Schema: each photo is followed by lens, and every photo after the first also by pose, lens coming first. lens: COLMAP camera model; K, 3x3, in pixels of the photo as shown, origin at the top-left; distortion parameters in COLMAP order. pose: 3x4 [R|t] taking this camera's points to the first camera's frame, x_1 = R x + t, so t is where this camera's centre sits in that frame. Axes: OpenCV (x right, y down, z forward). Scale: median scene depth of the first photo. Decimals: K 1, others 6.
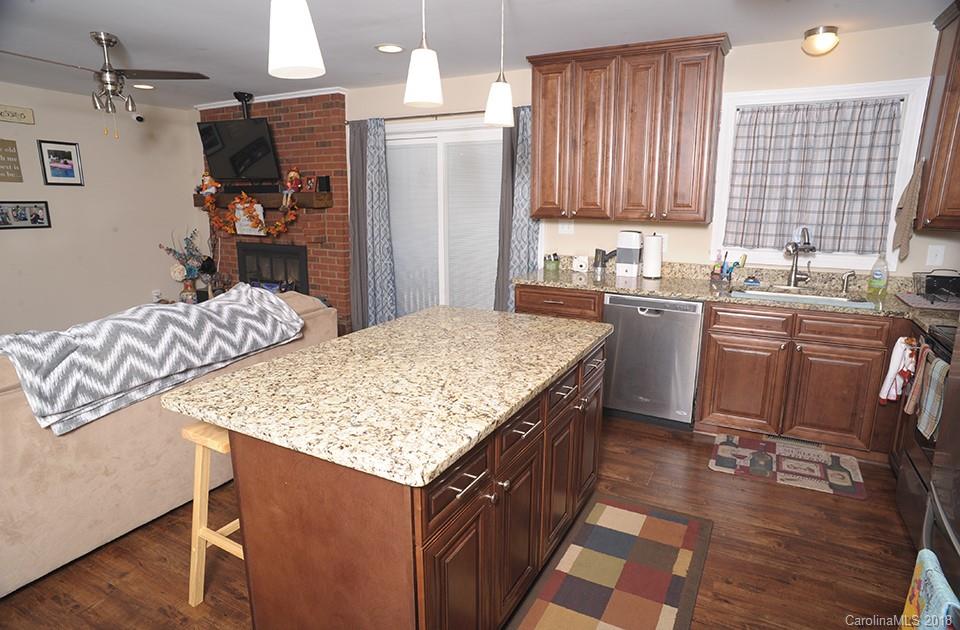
lens RADIAL K [[542.8, 0, 483.9], [0, 542.8, 317.0], [0, 0, 1]] dist [-0.063265, 0.041040]
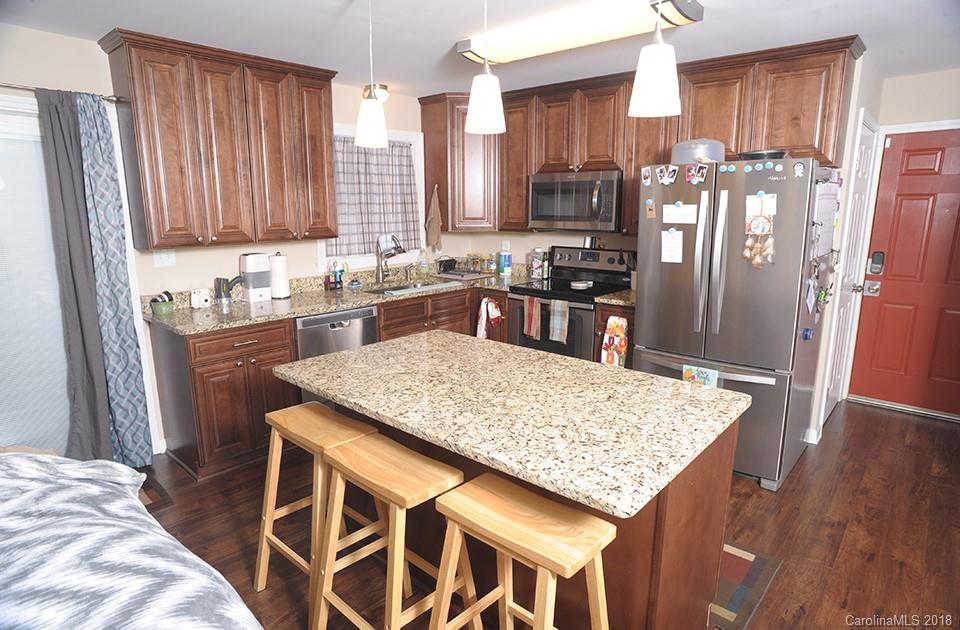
lens RADIAL K [[542.8, 0, 479.2], [0, 542.8, 319.5], [0, 0, 1]] dist [-0.063265, 0.041040]
pose [[0.229817, -0.205507, 0.951289, -0.422870], [0.215017, 0.964020, 0.156312, -0.084686], [-0.949185, 0.168620, 0.265736, 0.306865]]
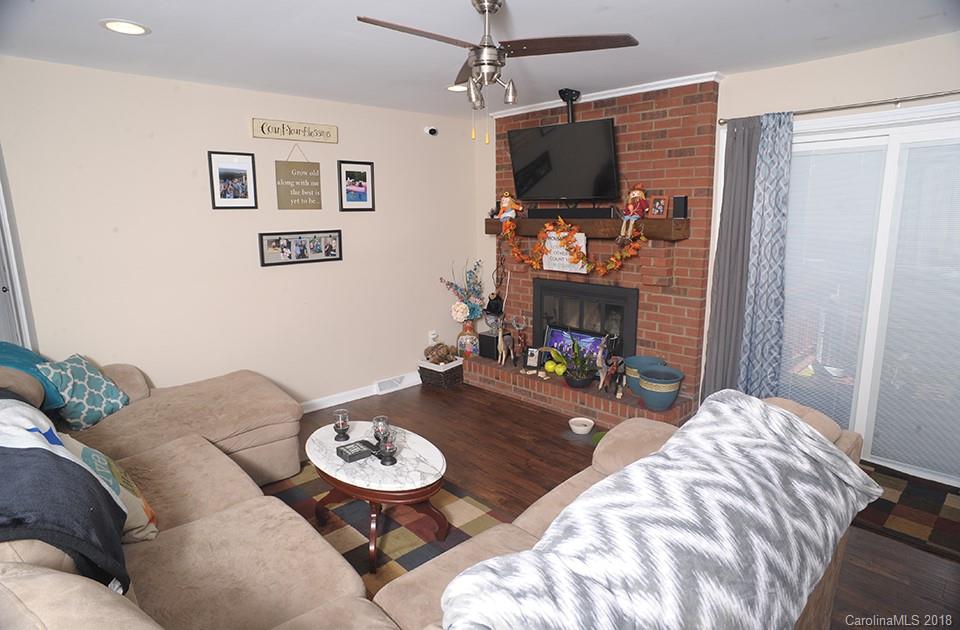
lens RADIAL K [[552.3, 0, 489.6], [0, 552.3, 310.4], [0, 0, 1]] dist [-0.065208, 0.004799]
pose [[0.950208, 0.040093, -0.309026, -0.312838], [-0.052945, 0.998042, -0.033312, -0.070833], [0.307086, 0.048015, 0.950470, 0.231745]]
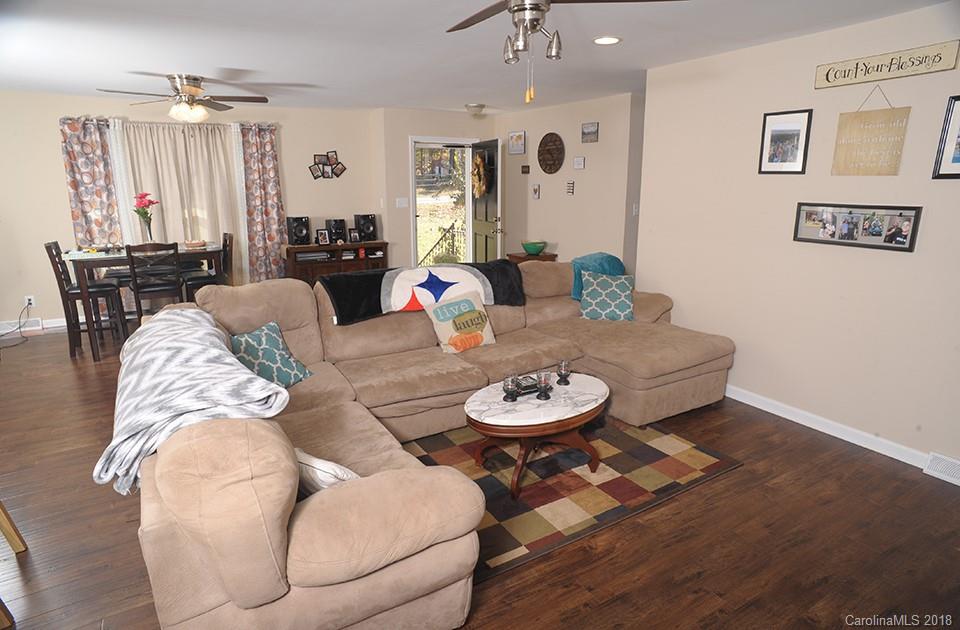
lens RADIAL K [[542.8, 0, 490.3], [0, 542.8, 319.7], [0, 0, 1]] dist [-0.063265, 0.041040]
pose [[-0.503839, 0.211443, -0.837519, -0.079976], [-0.191807, 0.917987, 0.347146, -0.215329], [0.842233, 0.335547, -0.421961, 0.885020]]
